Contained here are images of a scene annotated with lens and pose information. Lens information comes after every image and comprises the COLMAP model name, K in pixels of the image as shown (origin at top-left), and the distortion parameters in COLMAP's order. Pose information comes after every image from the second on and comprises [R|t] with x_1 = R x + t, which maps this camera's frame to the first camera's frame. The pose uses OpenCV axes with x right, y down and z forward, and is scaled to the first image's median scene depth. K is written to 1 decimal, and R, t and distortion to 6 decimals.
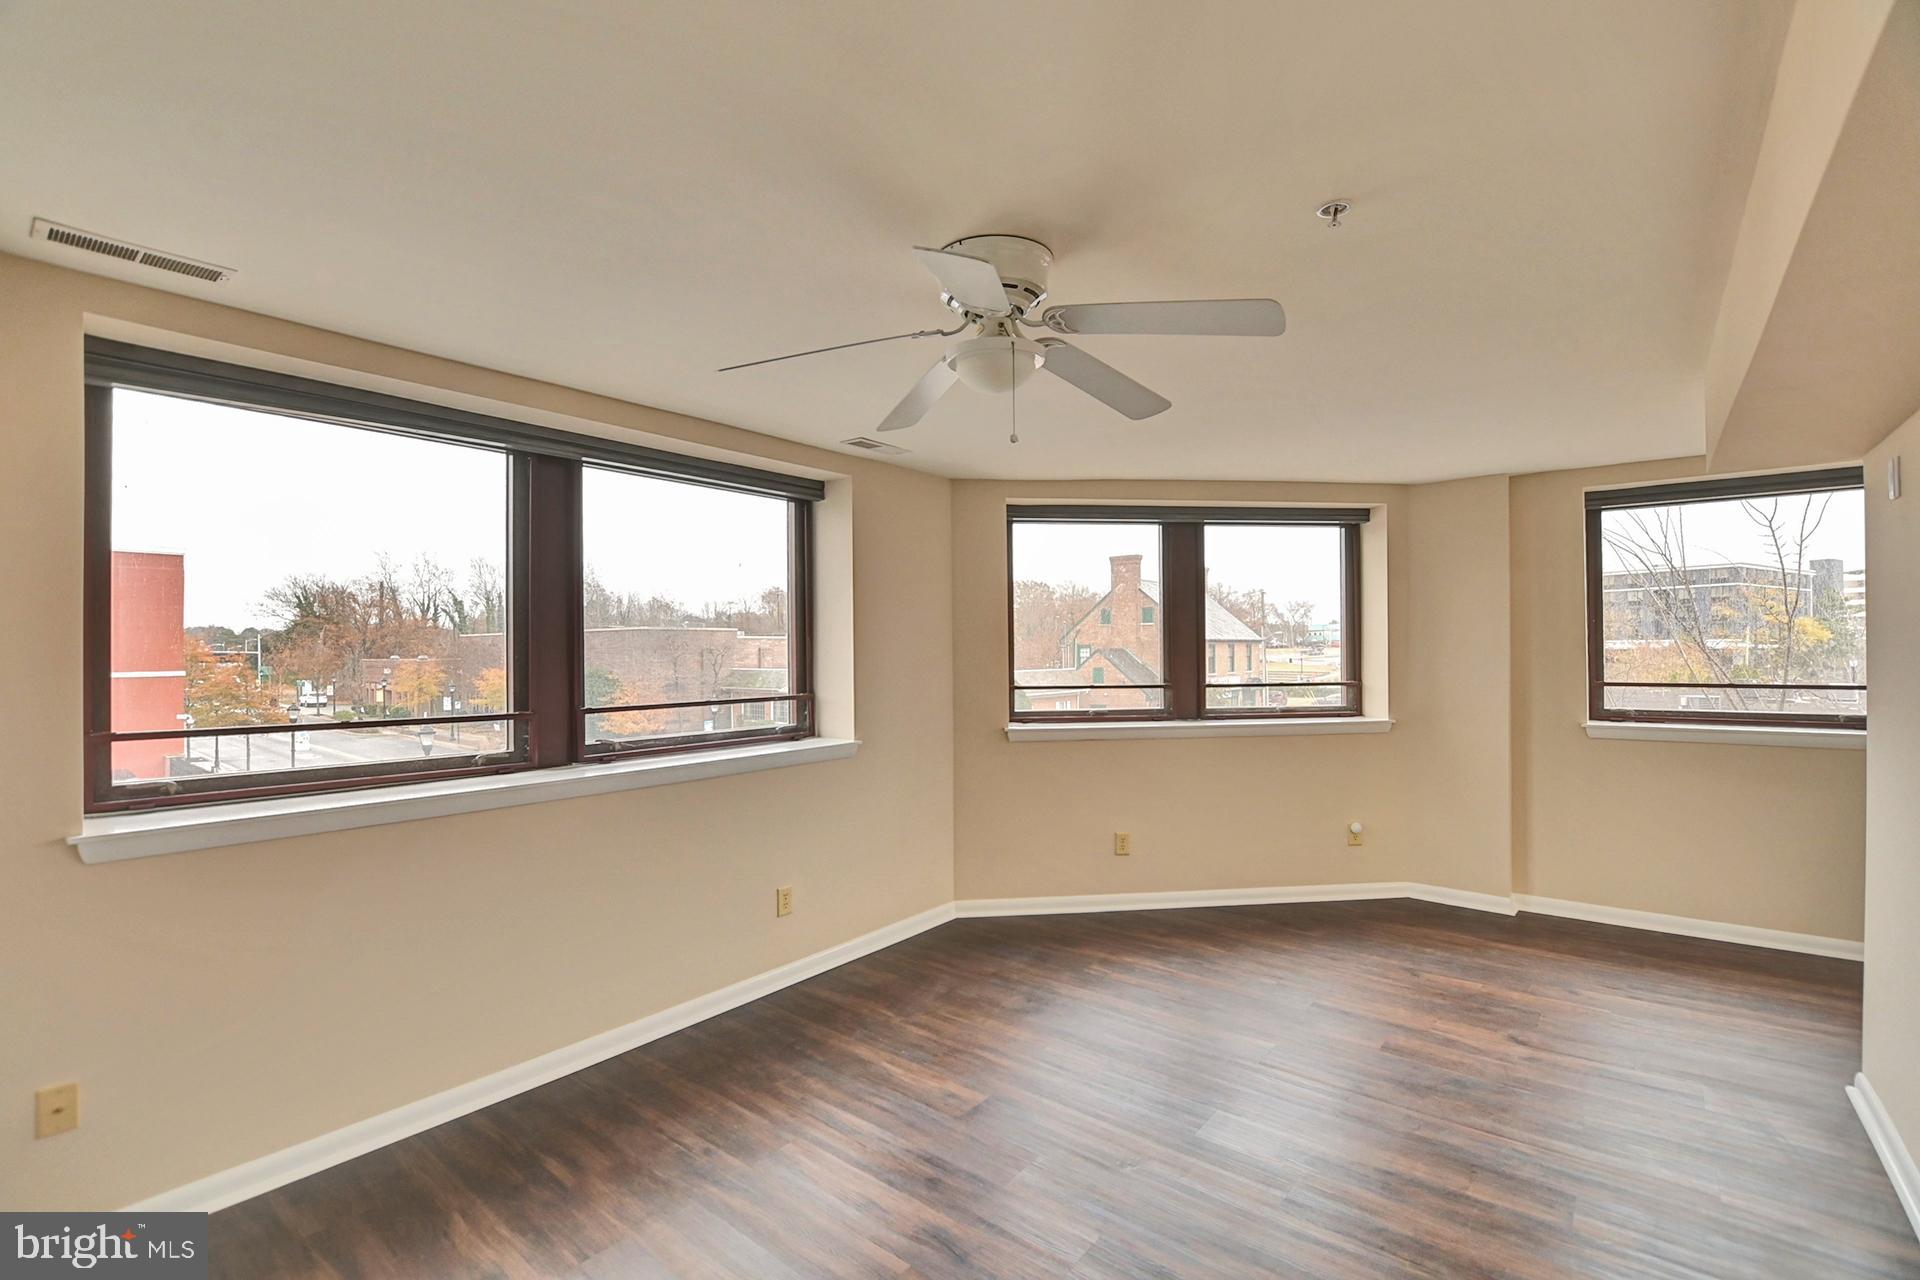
lens RADIAL K [[847.2, 0, 961.8], [0, 847.2, 647.2], [0, 0, 1]] dist [-0.002228, -0.000072]
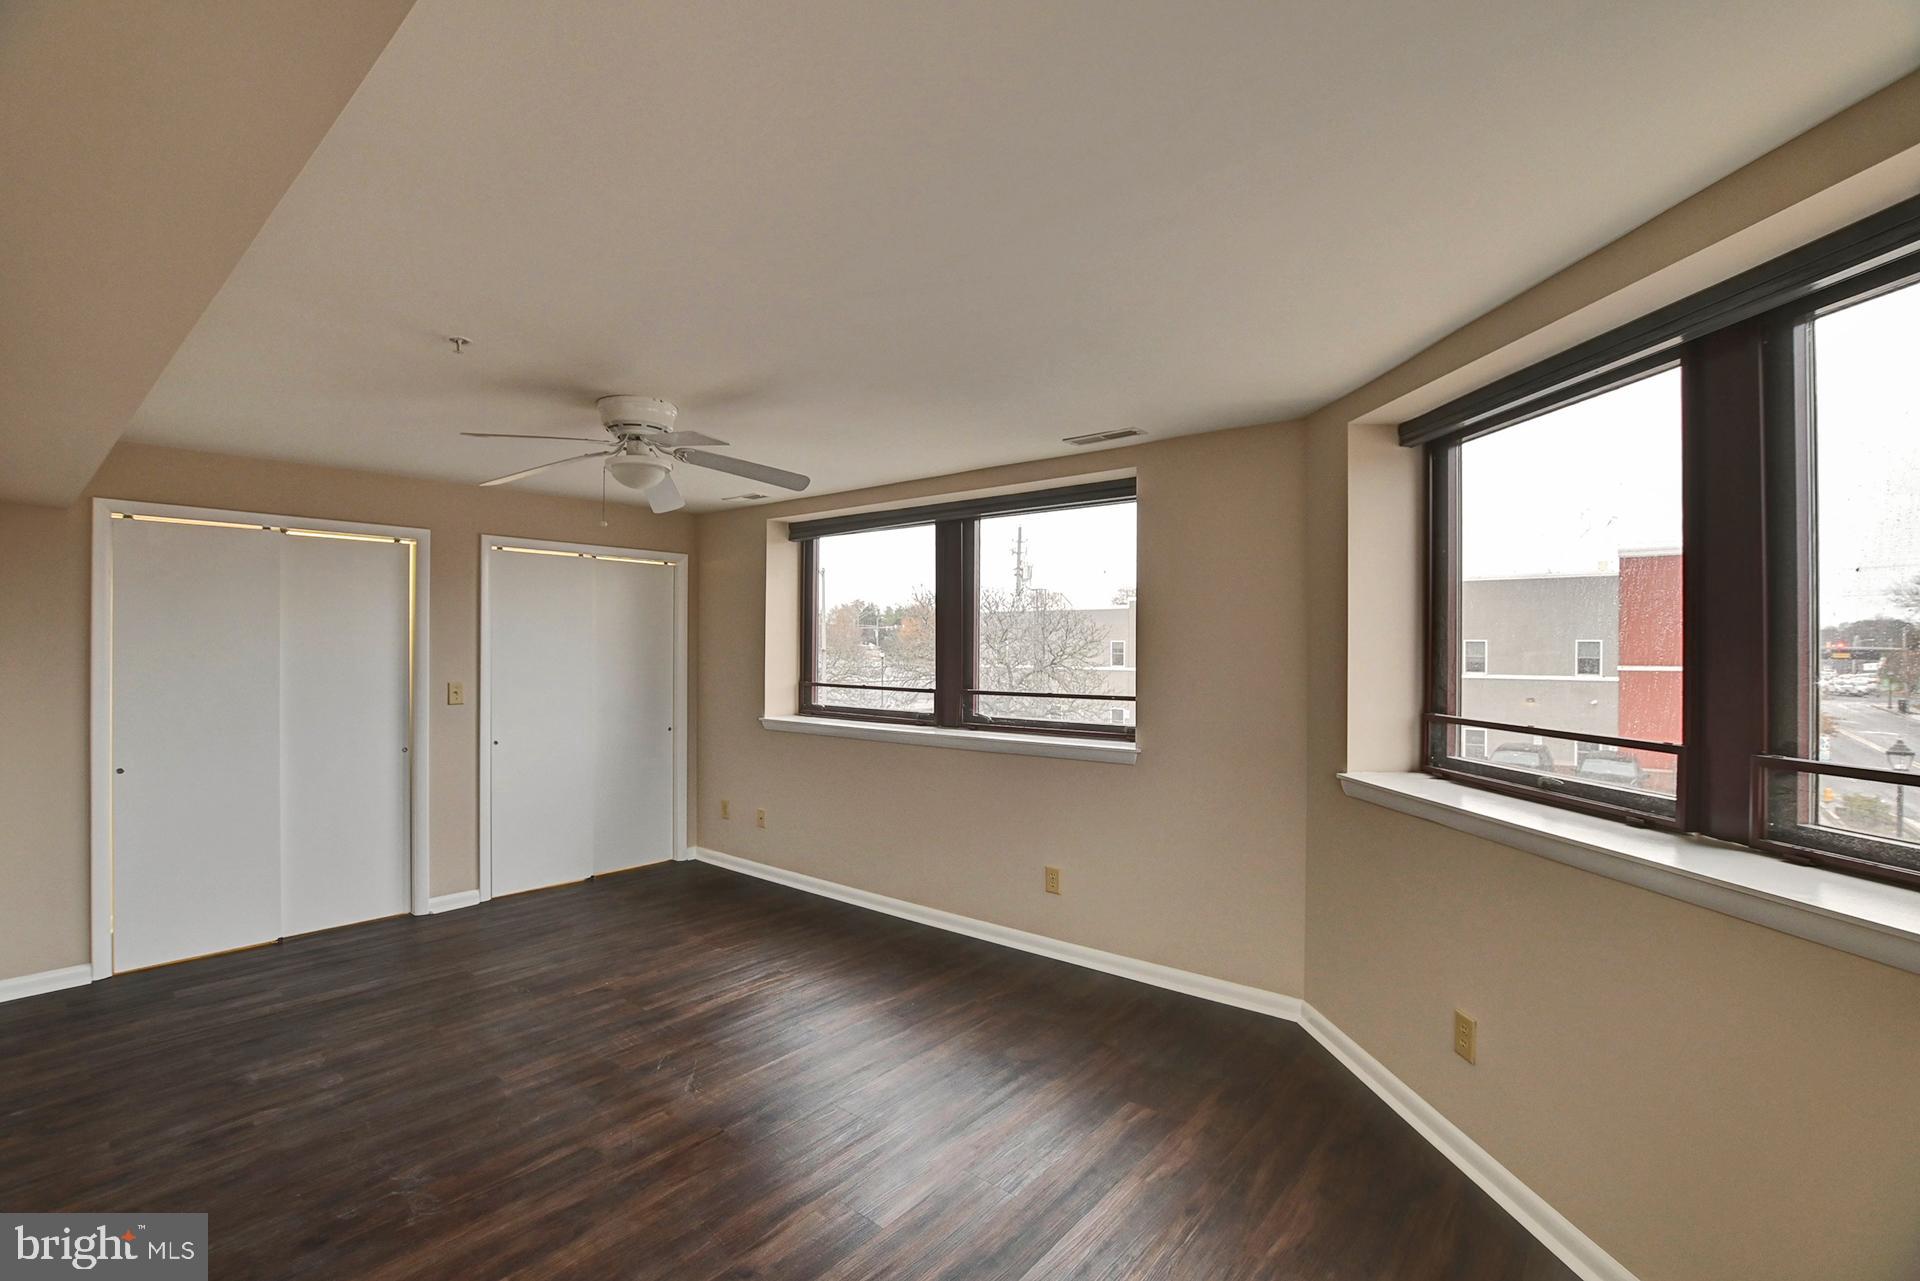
lens RADIAL K [[847.2, 0, 961.8], [0, 847.2, 647.7], [0, 0, 1]] dist [-0.002228, -0.000072]
pose [[-0.008623, 0.005866, -0.999946, 0.963686], [0.000335, 0.999983, 0.005863, -0.007544], [0.999963, -0.000284, -0.008625, 0.970660]]
